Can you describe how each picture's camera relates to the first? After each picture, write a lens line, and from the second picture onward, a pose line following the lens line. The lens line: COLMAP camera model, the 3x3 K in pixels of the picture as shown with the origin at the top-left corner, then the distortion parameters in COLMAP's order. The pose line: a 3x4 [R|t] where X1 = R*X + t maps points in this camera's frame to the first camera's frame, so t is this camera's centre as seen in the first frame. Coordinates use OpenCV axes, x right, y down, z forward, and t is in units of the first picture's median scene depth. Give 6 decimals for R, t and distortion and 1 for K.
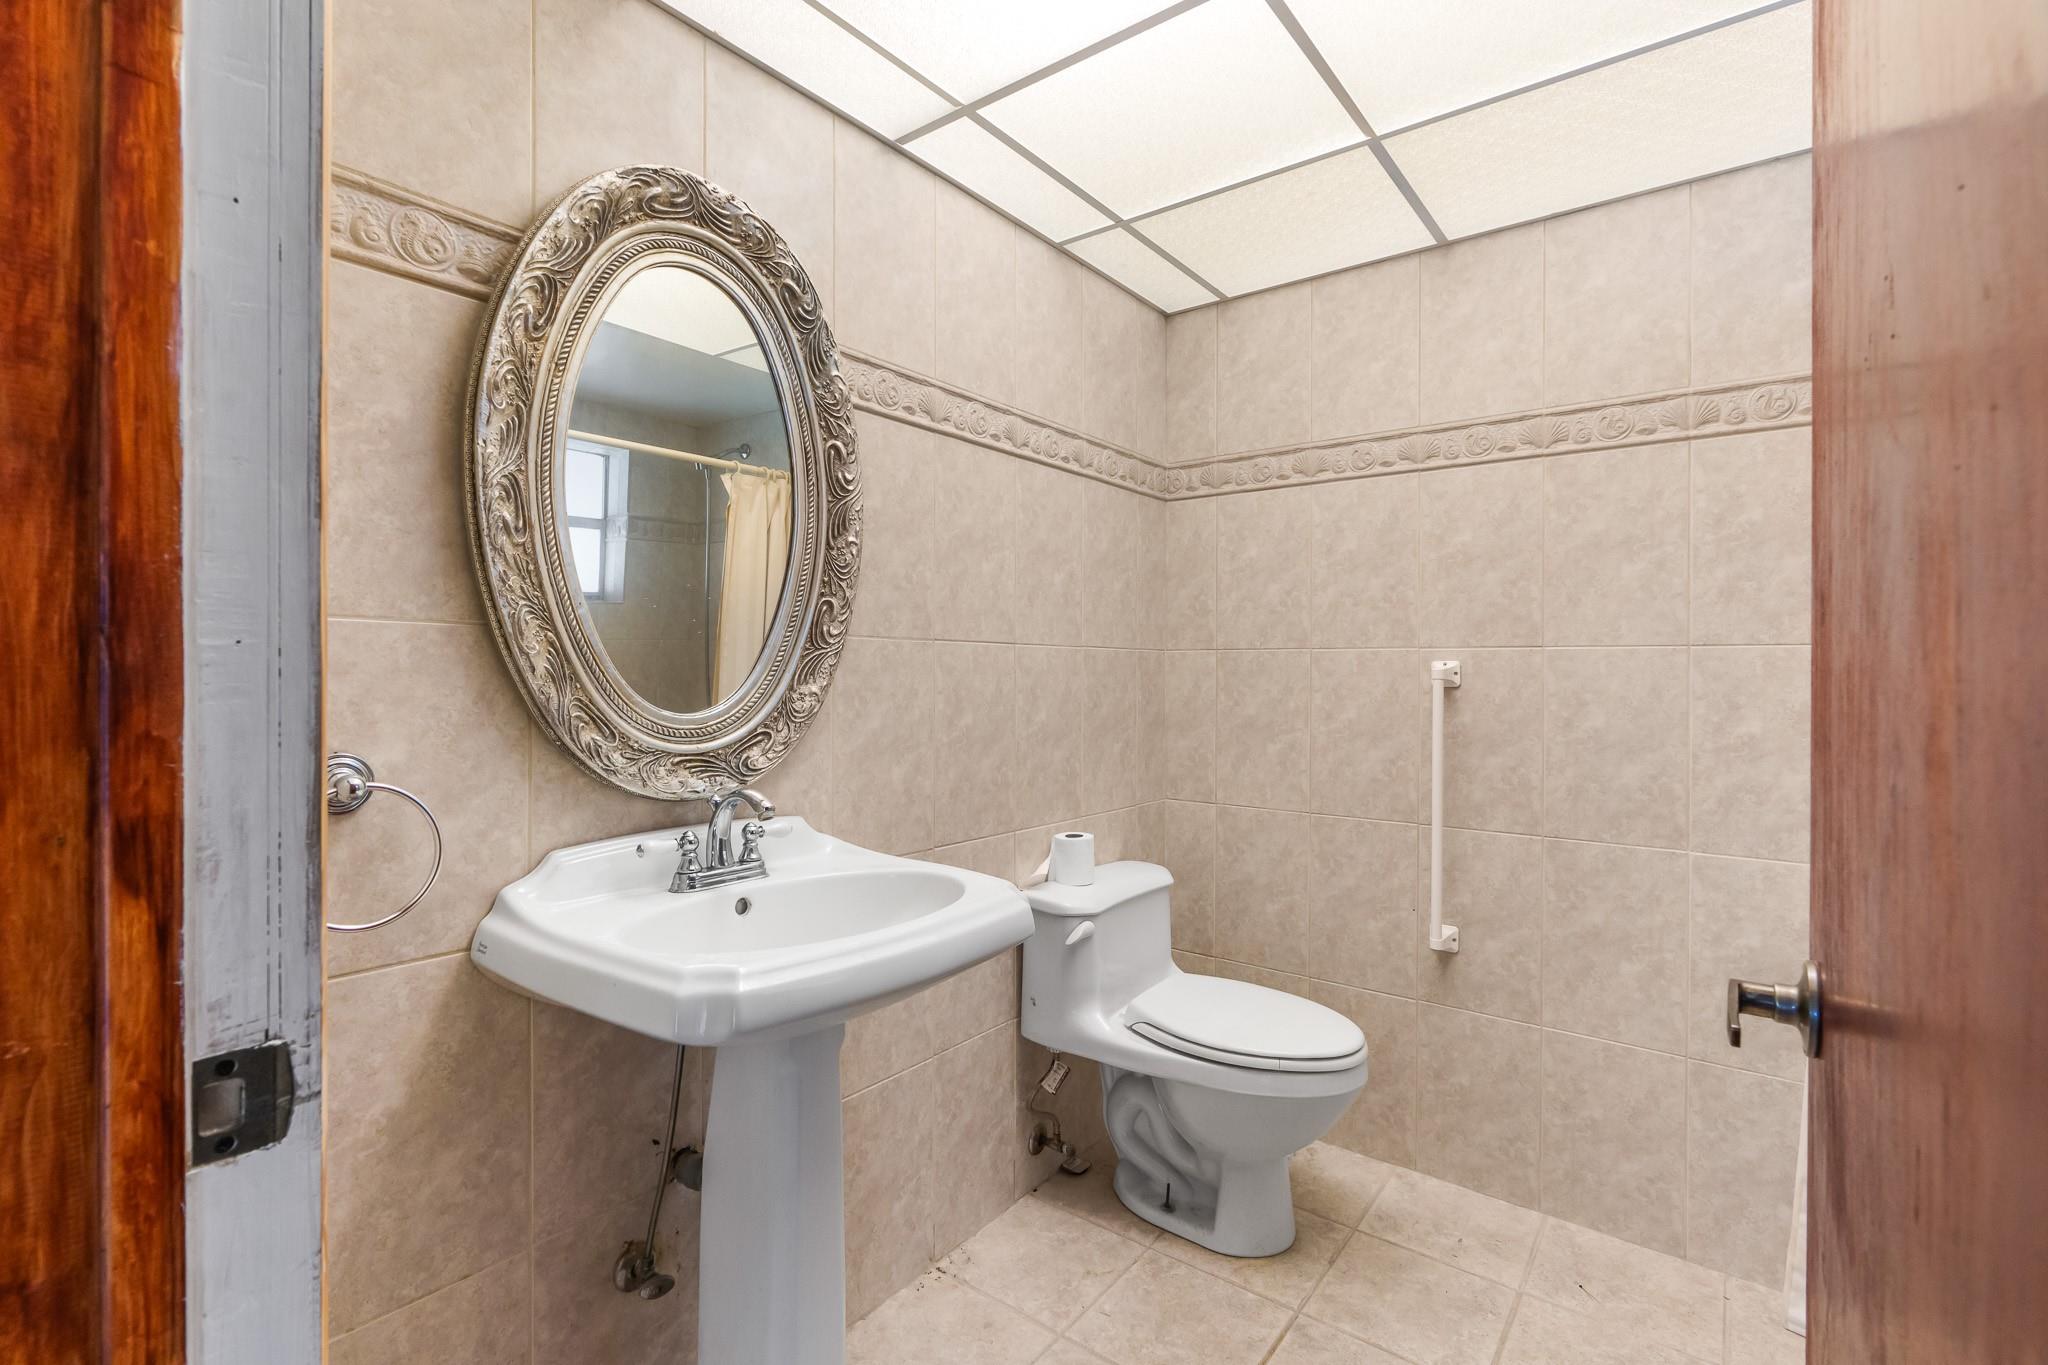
lens RADIAL K [[941.3, 0, 1031.5], [0, 941.3, 664.4], [0, 0, 1]] dist [-0.001679, -0.000009]
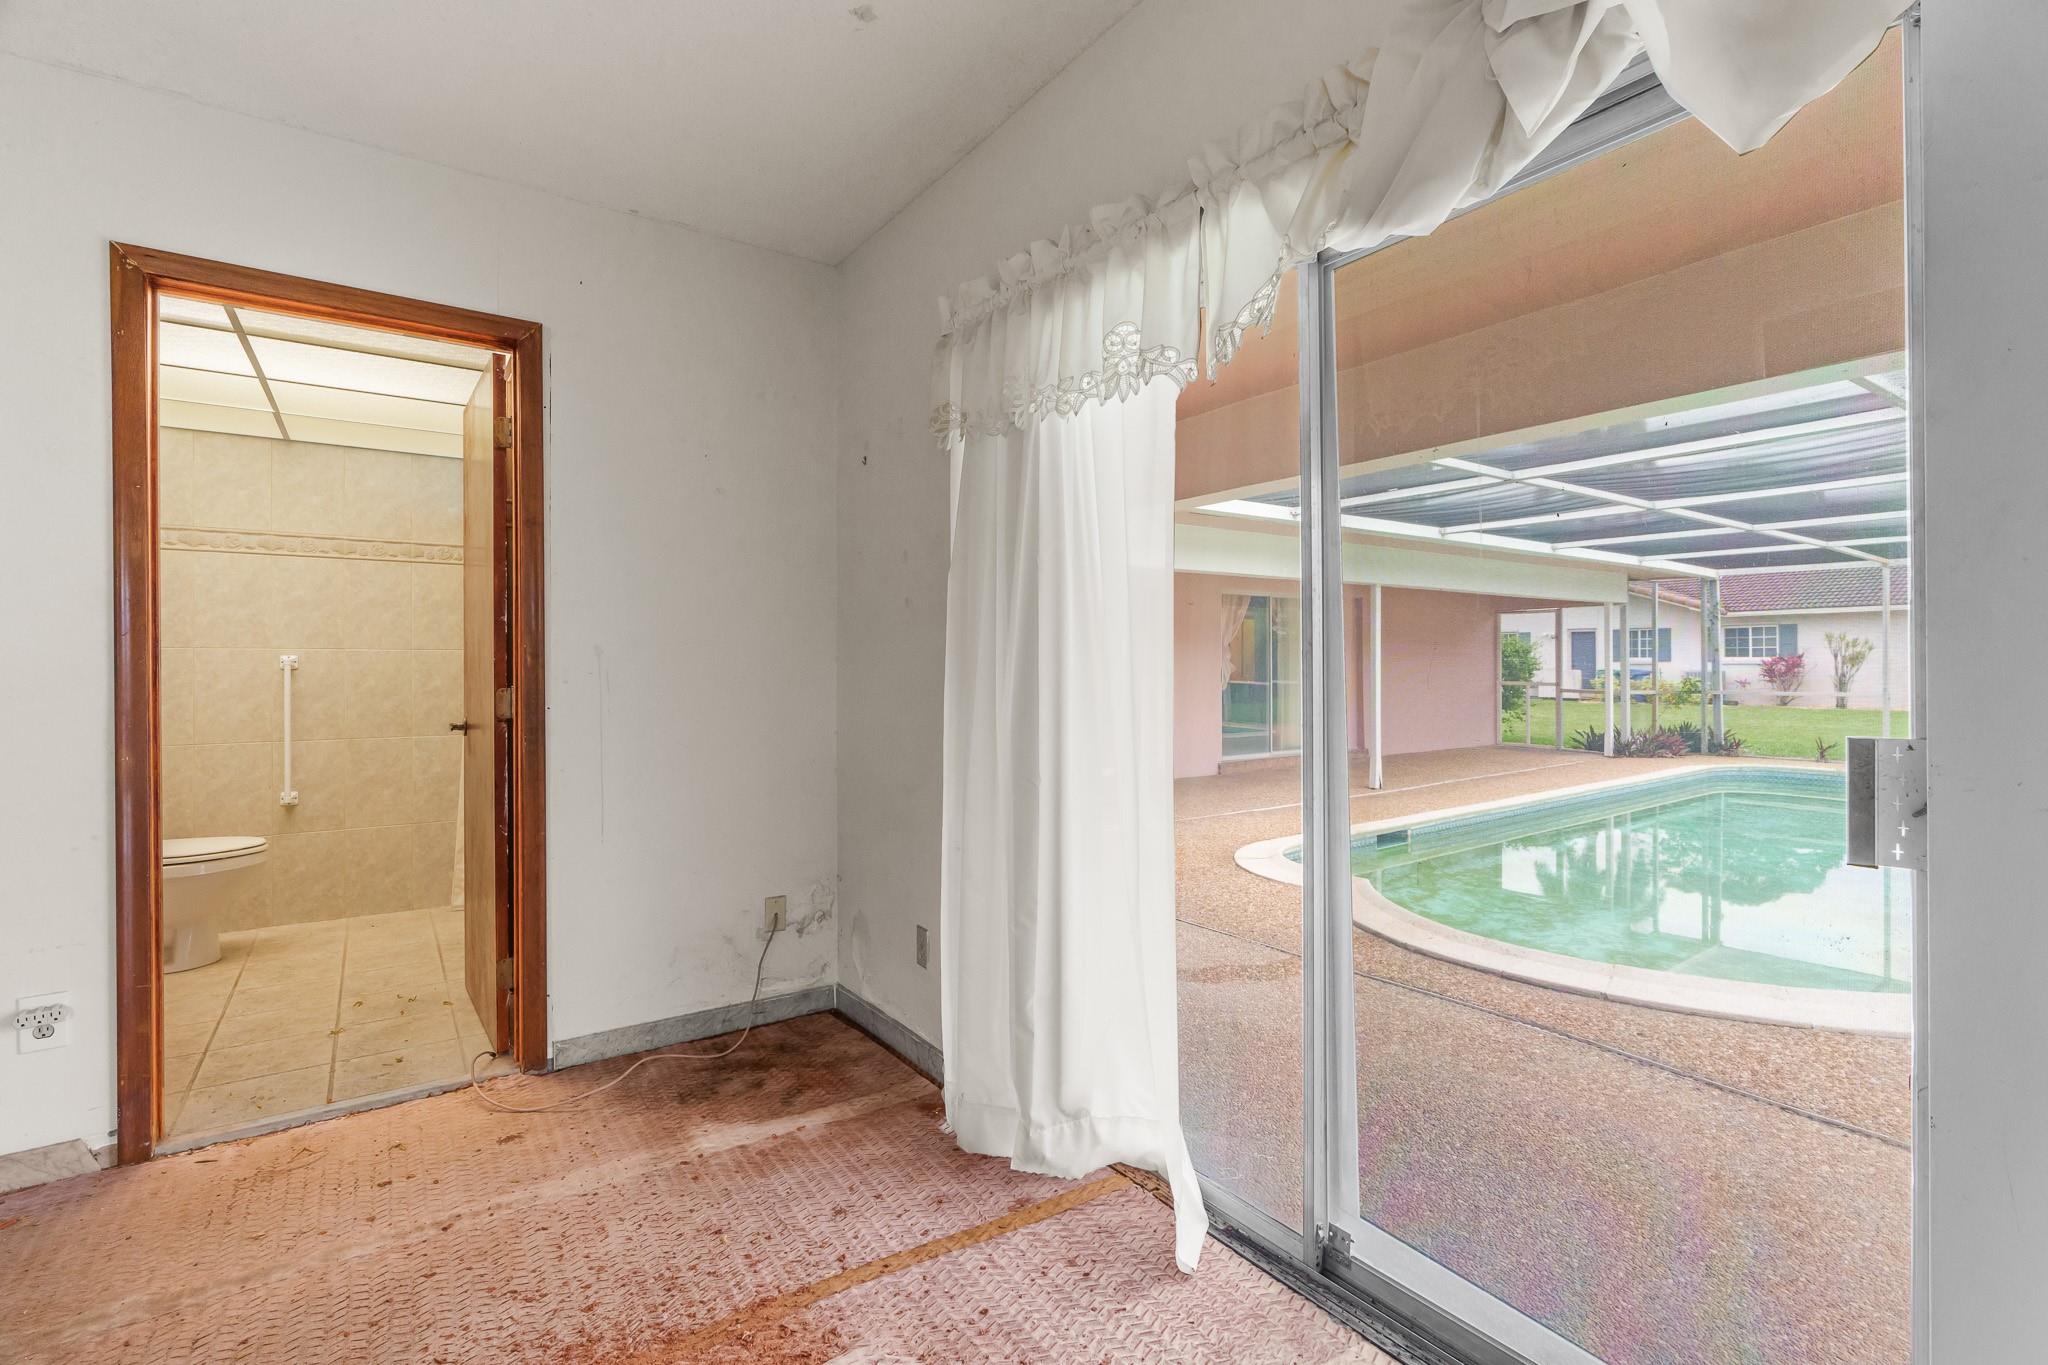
lens RADIAL K [[930.2, 0, 1029.2], [0, 930.2, 677.3], [0, 0, 1]] dist [-0.016761, 0.007153]
pose [[0.309877, -0.019926, 0.950568, -0.943813], [-0.005915, 0.999721, 0.022884, -0.011573], [-0.950758, -0.012713, 0.309673, -1.094447]]
